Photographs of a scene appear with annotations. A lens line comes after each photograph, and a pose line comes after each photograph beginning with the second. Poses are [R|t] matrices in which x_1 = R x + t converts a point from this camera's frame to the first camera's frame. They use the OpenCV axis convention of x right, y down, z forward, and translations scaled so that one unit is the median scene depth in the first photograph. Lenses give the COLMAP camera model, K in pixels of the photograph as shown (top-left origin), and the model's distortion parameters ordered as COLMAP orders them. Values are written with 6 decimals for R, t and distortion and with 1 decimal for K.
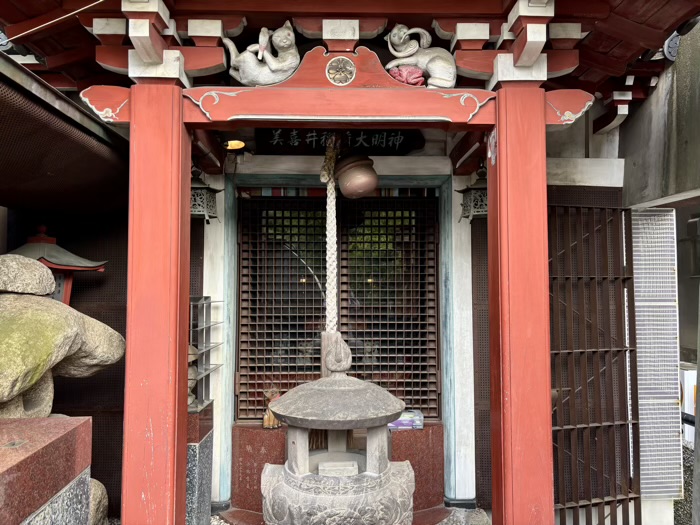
lens RADIAL K [[527.6, 0, 350.0], [0, 527.6, 263.9], [0, 0, 1]] dist [0.031465, -0.038813]
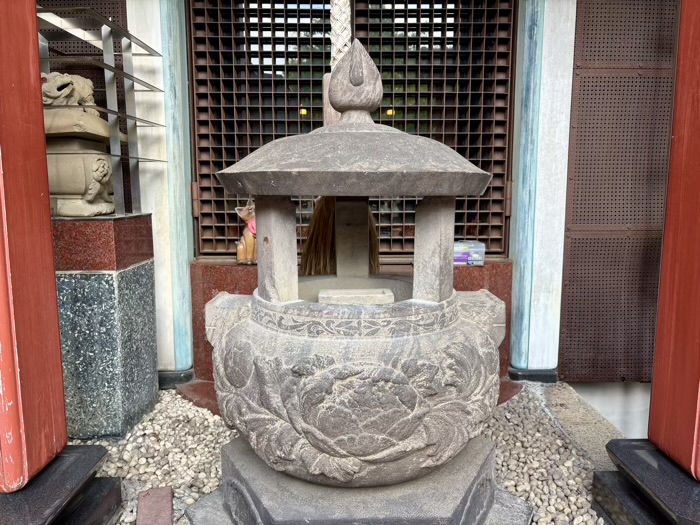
lens RADIAL K [[527.6, 0, 351.4], [0, 527.6, 260.4], [0, 0, 1]] dist [0.031465, -0.038813]
pose [[0.999908, 0.002720, -0.013312, -0.019914], [-0.000275, 0.983602, 0.180352, 0.253605], [0.013584, -0.180331, 0.983512, 0.490103]]
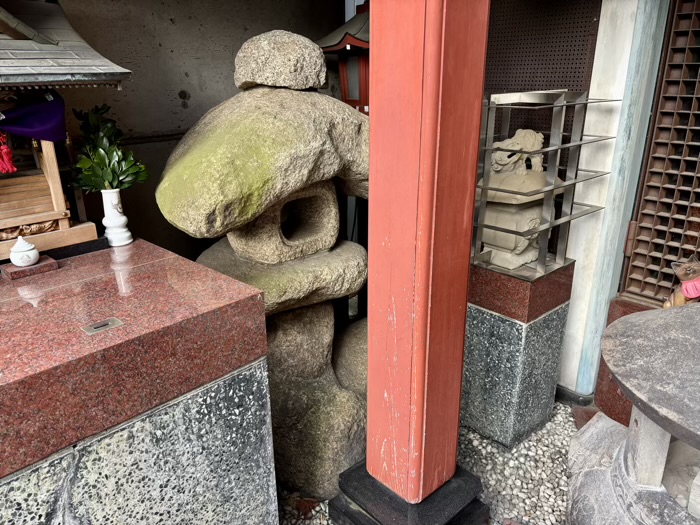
lens RADIAL K [[527.6, 0, 353.2], [0, 527.6, 261.9], [0, 0, 1]] dist [0.031465, -0.038813]
pose [[0.654999, 0.250882, -0.712766, 0.029599], [0.041824, 0.929791, 0.365705, 0.015931], [0.754472, -0.269347, 0.598519, 0.527156]]
